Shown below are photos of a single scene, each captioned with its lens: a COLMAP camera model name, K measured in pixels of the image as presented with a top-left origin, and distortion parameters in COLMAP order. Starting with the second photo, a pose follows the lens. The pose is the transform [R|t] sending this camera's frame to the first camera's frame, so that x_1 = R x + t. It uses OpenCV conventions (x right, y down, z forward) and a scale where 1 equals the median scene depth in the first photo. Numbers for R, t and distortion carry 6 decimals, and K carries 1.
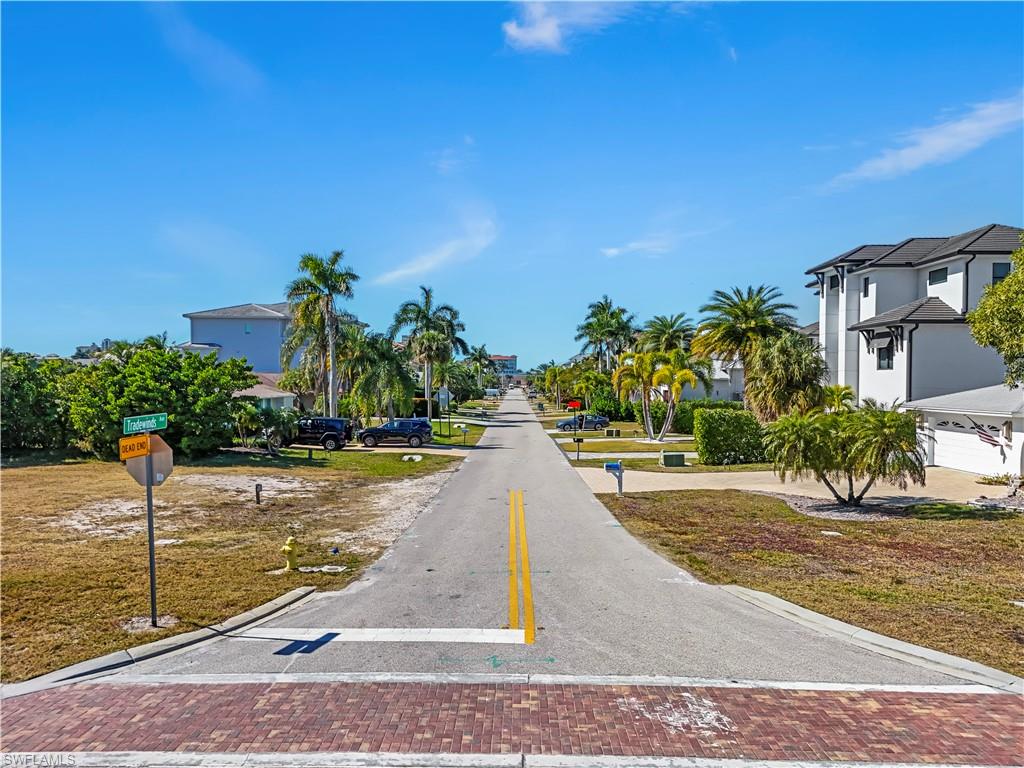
lens RADIAL K [[745.8, 0, 511.2], [0, 745.8, 382.7], [0, 0, 1]] dist [0.044742, 0.003580]
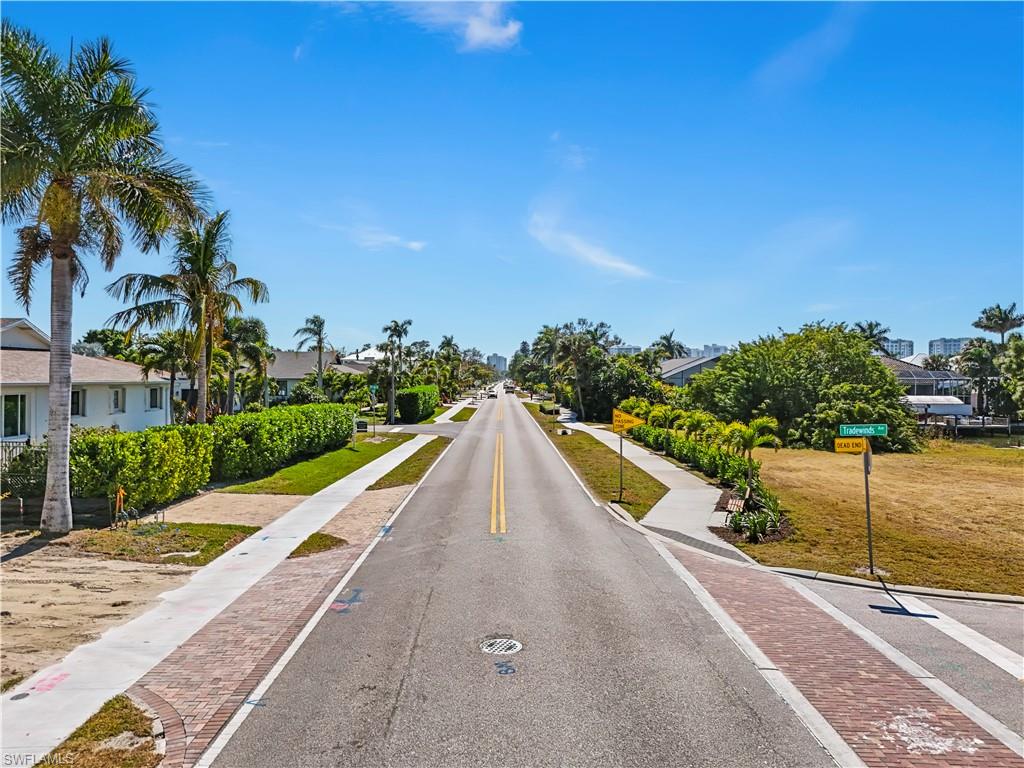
lens RADIAL K [[745.8, 0, 512.3], [0, 745.8, 384.0], [0, 0, 1]] dist [0.044742, 0.003580]
pose [[0.018472, -0.002635, -0.999826, 1.136005], [-0.001360, 0.999996, -0.002660, -0.034847], [0.999828, 0.001409, 0.018469, 0.369445]]
